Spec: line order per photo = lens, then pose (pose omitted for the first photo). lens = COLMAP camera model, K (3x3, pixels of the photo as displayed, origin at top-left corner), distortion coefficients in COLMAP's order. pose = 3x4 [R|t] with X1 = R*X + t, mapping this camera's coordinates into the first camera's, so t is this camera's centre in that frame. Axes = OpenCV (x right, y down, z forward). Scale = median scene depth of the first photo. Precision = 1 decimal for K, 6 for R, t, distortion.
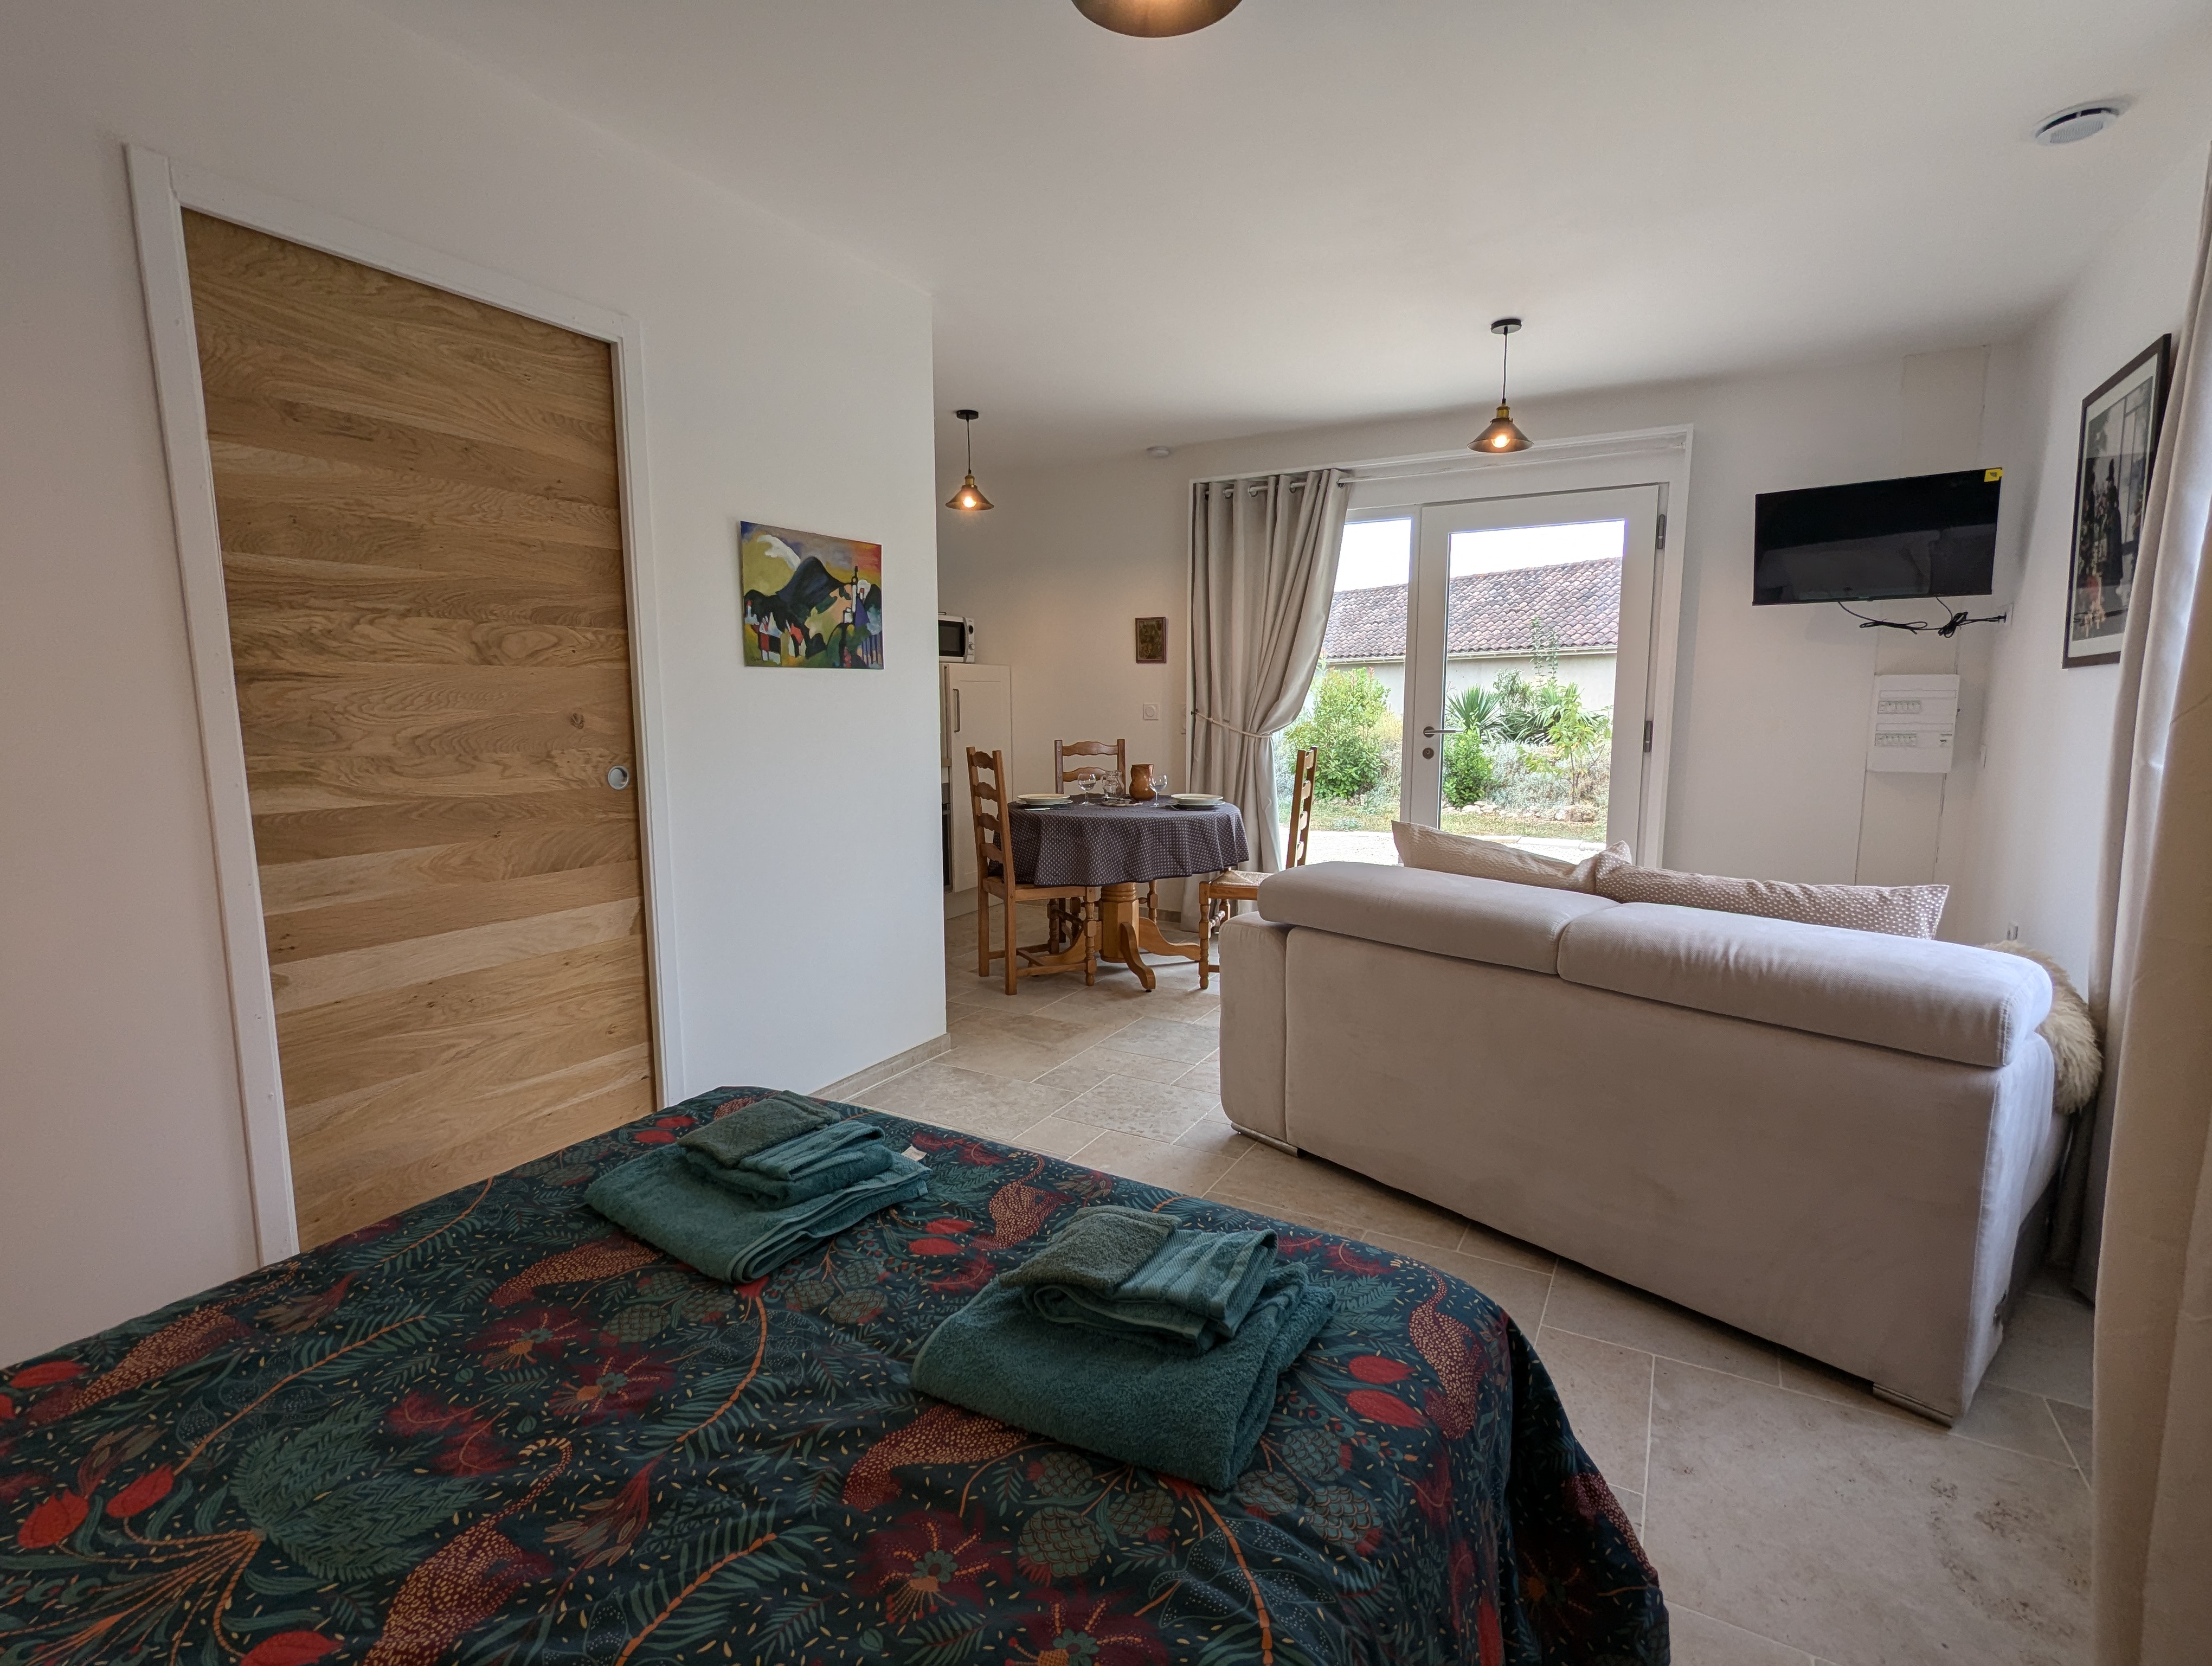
lens RADIAL K [[1049.7, 0, 1107.5], [0, 1049.7, 840.3], [0, 0, 1]] dist [0.000670, -0.000707]
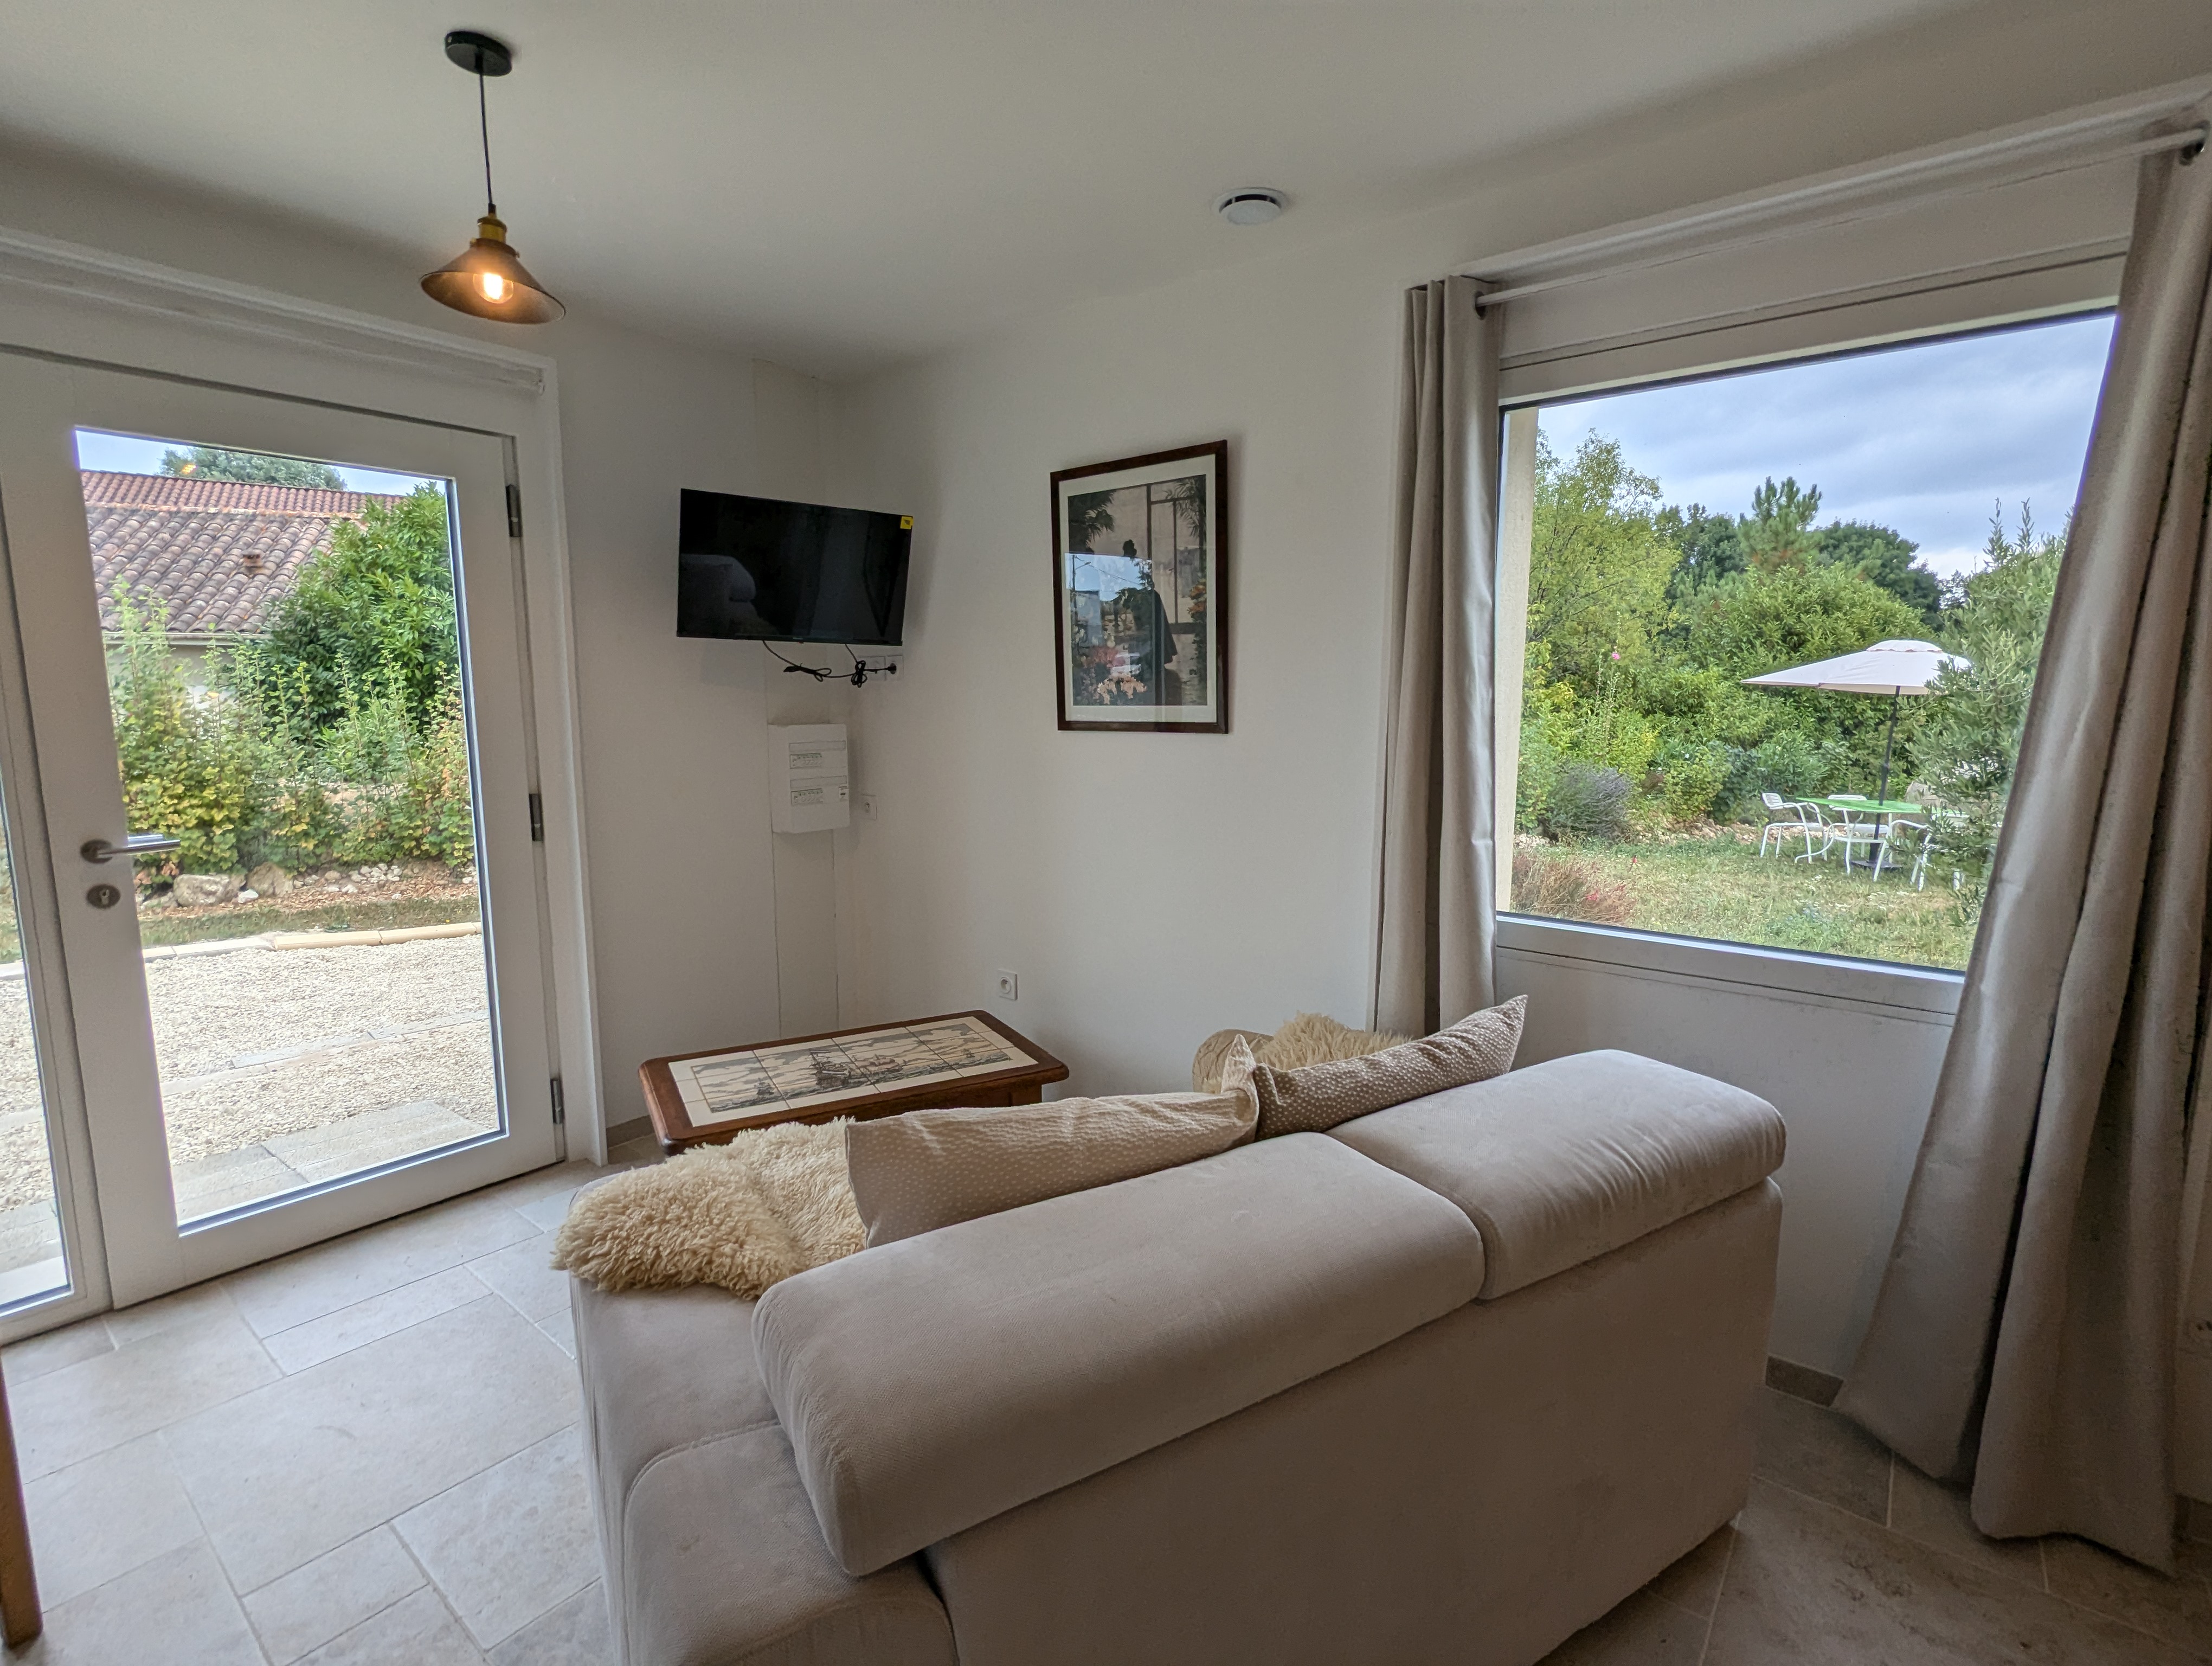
lens RADIAL K [[1049.7, 0, 1107.5], [0, 1049.7, 840.3], [0, 0, 1]] dist [0.000670, -0.000707]
pose [[0.164710, -0.132602, 0.977388, -0.112125], [0.129707, 0.985229, 0.111808, -0.154549], [-0.977776, 0.108358, 0.179476, 0.723534]]
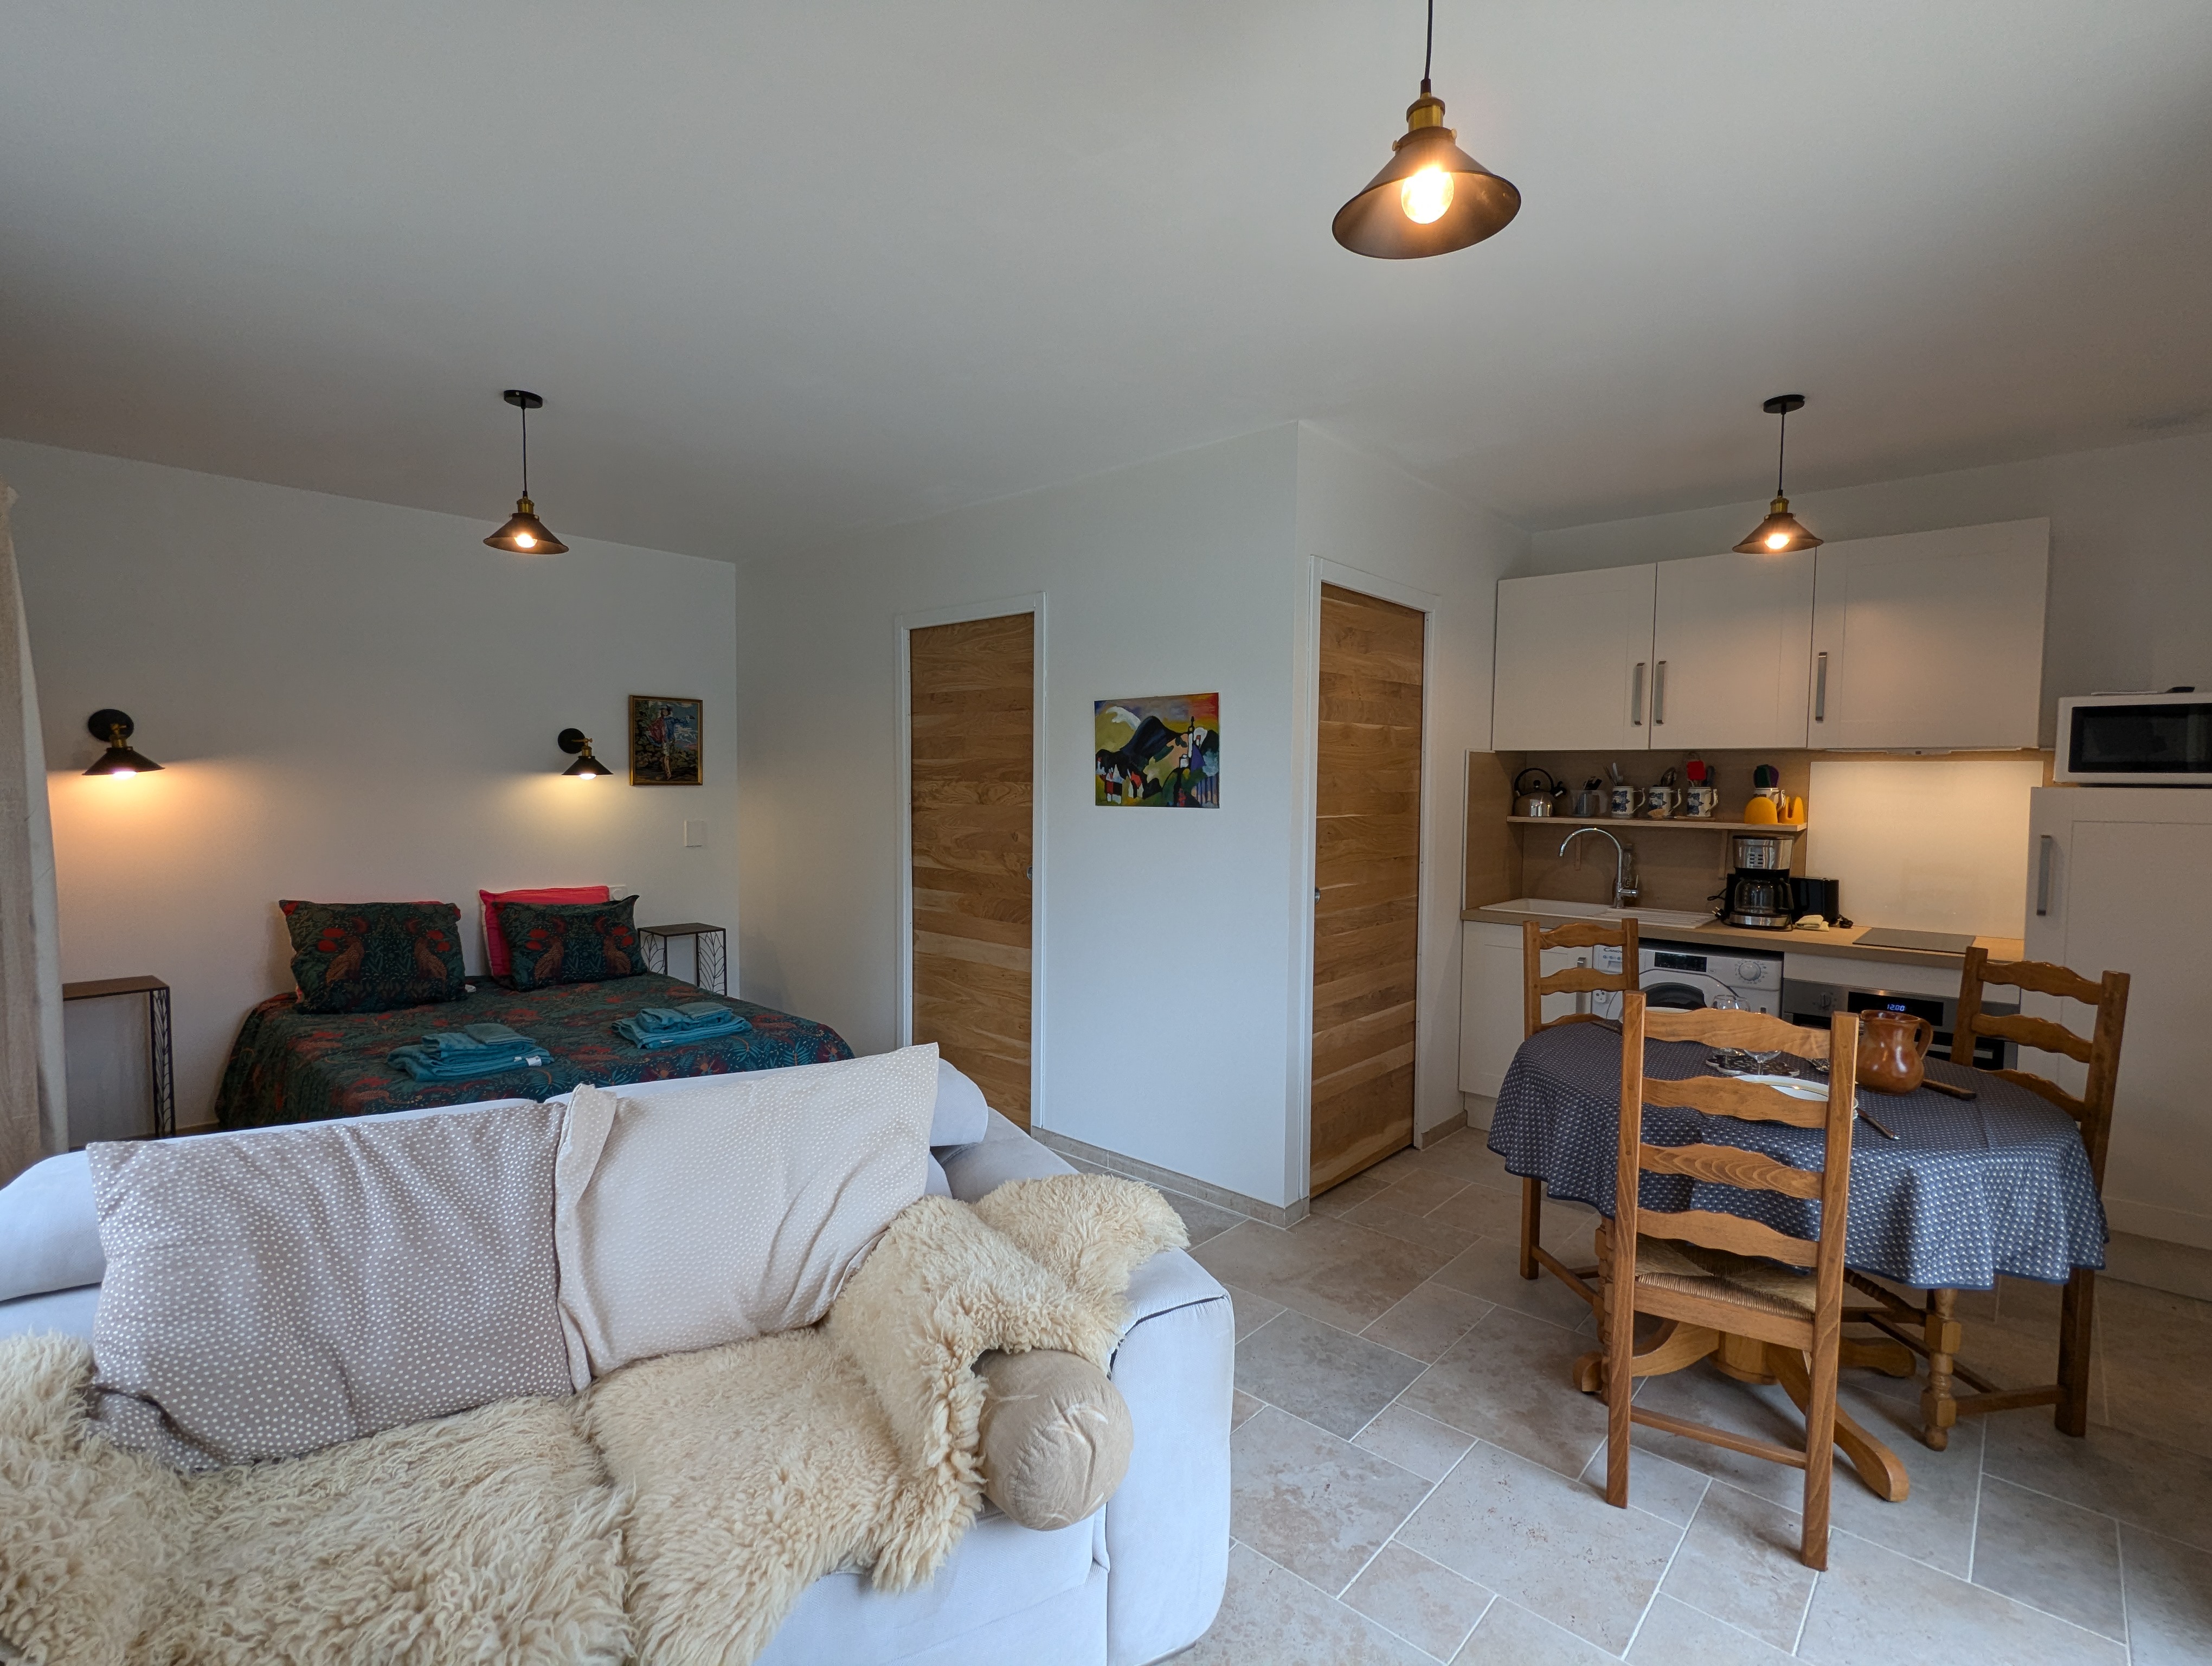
lens RADIAL K [[1049.7, 0, 1107.5], [0, 1049.7, 840.3], [0, 0, 1]] dist [0.000670, -0.000707]
pose [[-0.221620, 0.056358, -0.973503, 0.828941], [-0.142537, 0.985733, 0.089515, -0.209108], [0.964659, 0.158599, -0.210425, 1.116051]]
